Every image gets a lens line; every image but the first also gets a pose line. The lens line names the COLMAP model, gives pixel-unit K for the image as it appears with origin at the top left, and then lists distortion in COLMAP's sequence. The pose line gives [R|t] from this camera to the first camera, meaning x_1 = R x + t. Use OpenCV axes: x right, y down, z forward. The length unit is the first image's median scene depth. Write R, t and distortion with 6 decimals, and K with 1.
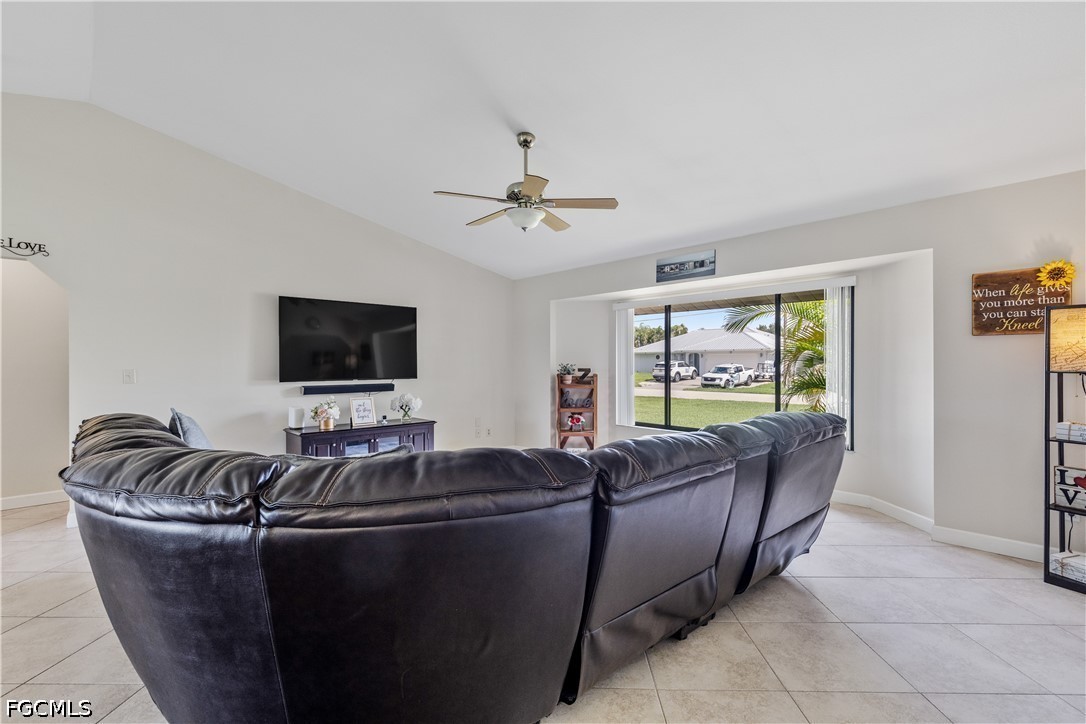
lens RADIAL K [[491.1, 0, 543.0], [0, 491.1, 362.0], [0, 0, 1]] dist [0.004929, 0.000384]
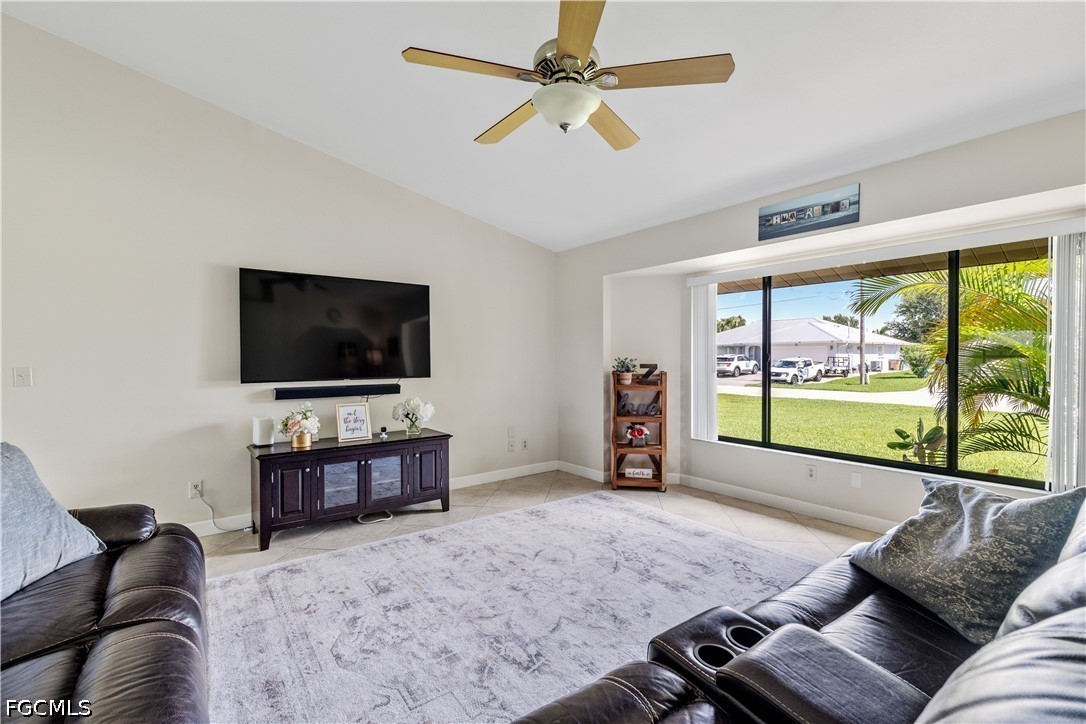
lens RADIAL K [[488.8, 0, 546.9], [0, 488.8, 361.7], [0, 0, 1]] dist [0.001370, -0.000573]
pose [[0.995832, -0.001086, -0.091204, -0.004080], [0.002175, 0.999928, 0.011839, 0.000243], [0.091185, -0.011988, 0.995762, 0.282267]]
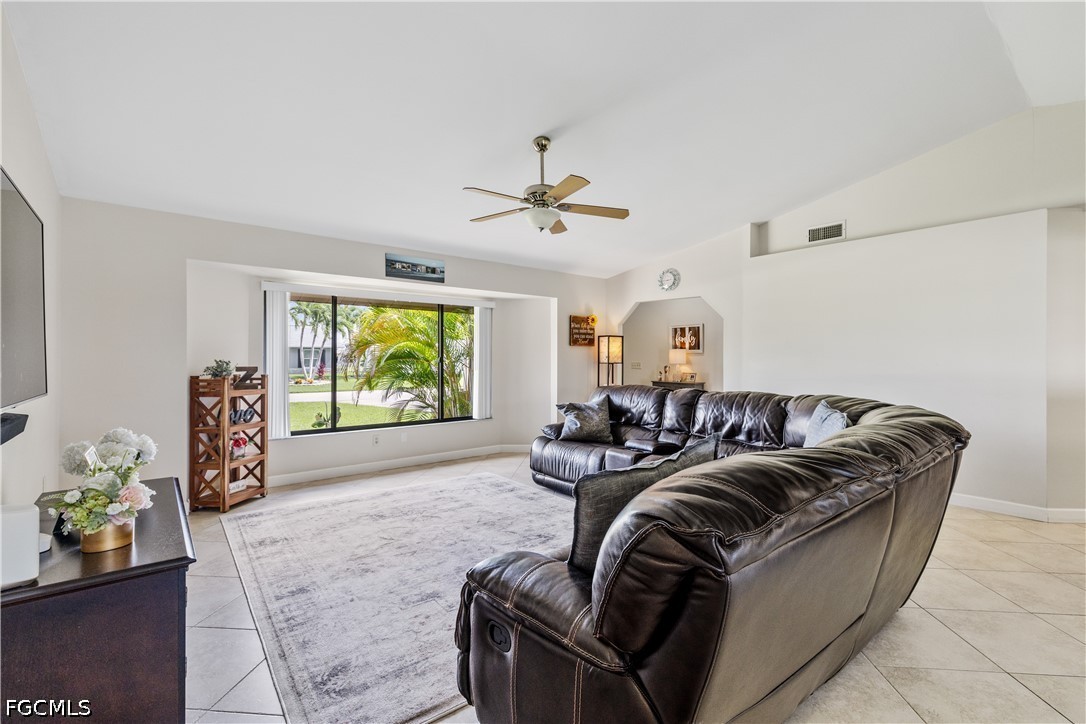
lens RADIAL K [[495.2, 0, 551.4], [0, 495.2, 356.9], [0, 0, 1]] dist [0.002427, 0.000131]
pose [[0.045524, 0.005898, 0.998946, -0.729094], [-0.001702, 0.999982, -0.005827, 0.002571], [-0.998962, -0.001435, 0.045533, 0.628907]]
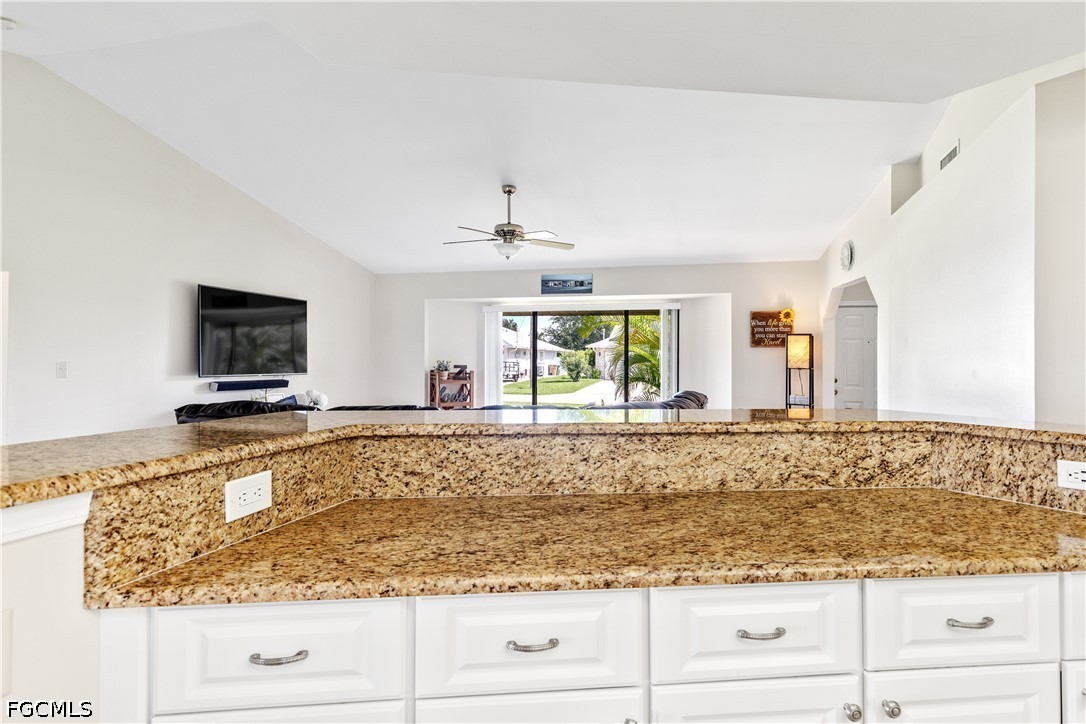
lens RADIAL K [[635.8, 0, 539.8], [0, 635.8, 335.6], [0, 0, 1]] dist [0.006871, 0.000589]
pose [[0.865650, 0.030858, 0.499697, -0.545895], [-0.012861, 0.999140, -0.039420, 0.001490], [-0.500484, 0.027697, 0.865303, -0.341470]]
